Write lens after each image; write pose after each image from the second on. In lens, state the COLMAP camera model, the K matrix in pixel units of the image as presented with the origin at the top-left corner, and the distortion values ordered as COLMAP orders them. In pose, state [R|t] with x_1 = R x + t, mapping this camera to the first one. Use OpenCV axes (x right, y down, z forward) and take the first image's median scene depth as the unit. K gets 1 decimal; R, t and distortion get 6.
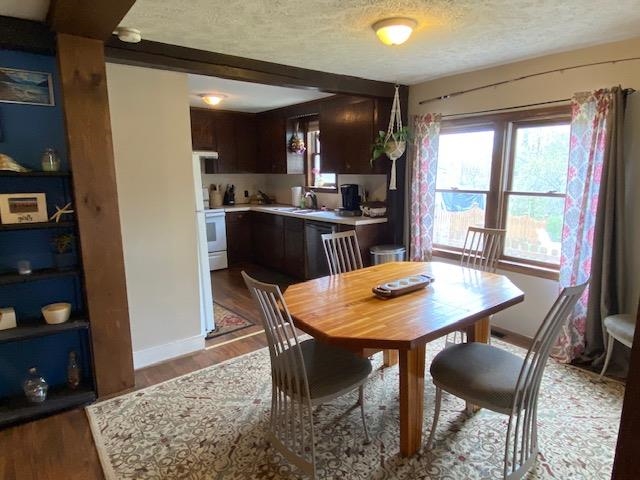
lens RADIAL K [[386.2, 0, 318.3], [0, 386.2, 241.6], [0, 0, 1]] dist [0.080510, -0.085662]
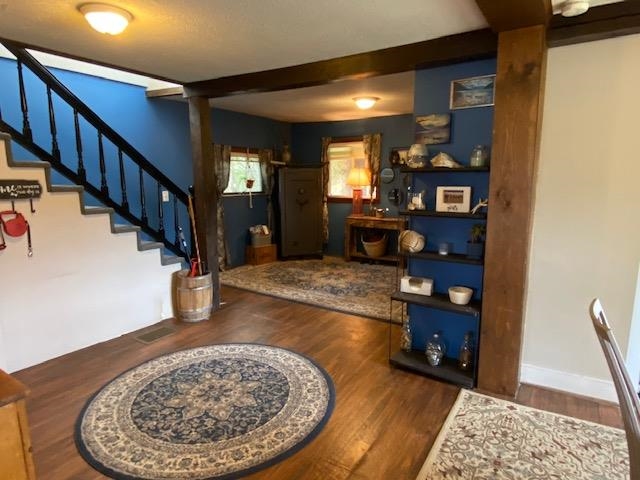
lens RADIAL K [[386.2, 0, 318.3], [0, 386.2, 241.6], [0, 0, 1]] dist [0.080510, -0.085662]
pose [[0.339491, 0.145008, -0.929365, 0.124243], [-0.159202, 0.982648, 0.095166, -0.004701], [0.927039, 0.115649, 0.356686, 0.135834]]
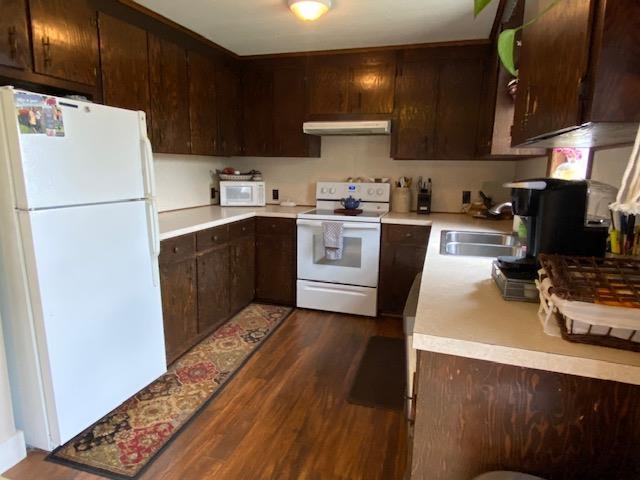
lens RADIAL K [[386.2, 0, 318.3], [0, 386.2, 241.6], [0, 0, 1]] dist [0.080510, -0.085662]
pose [[0.564054, 0.168712, -0.808319, 0.254289], [-0.170610, 0.981594, 0.085825, -0.119717], [0.807920, 0.089498, 0.582456, 0.847125]]
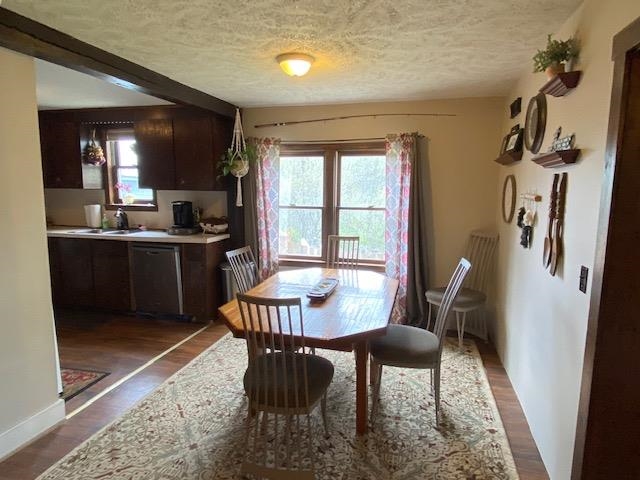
lens RADIAL K [[386.2, 0, 318.3], [0, 386.2, 241.6], [0, 0, 1]] dist [0.080510, -0.085662]
pose [[0.793663, -0.068870, 0.604446, -0.279340], [0.096209, 0.995277, -0.012927, -0.006887], [-0.600701, 0.068413, 0.796541, 0.062734]]
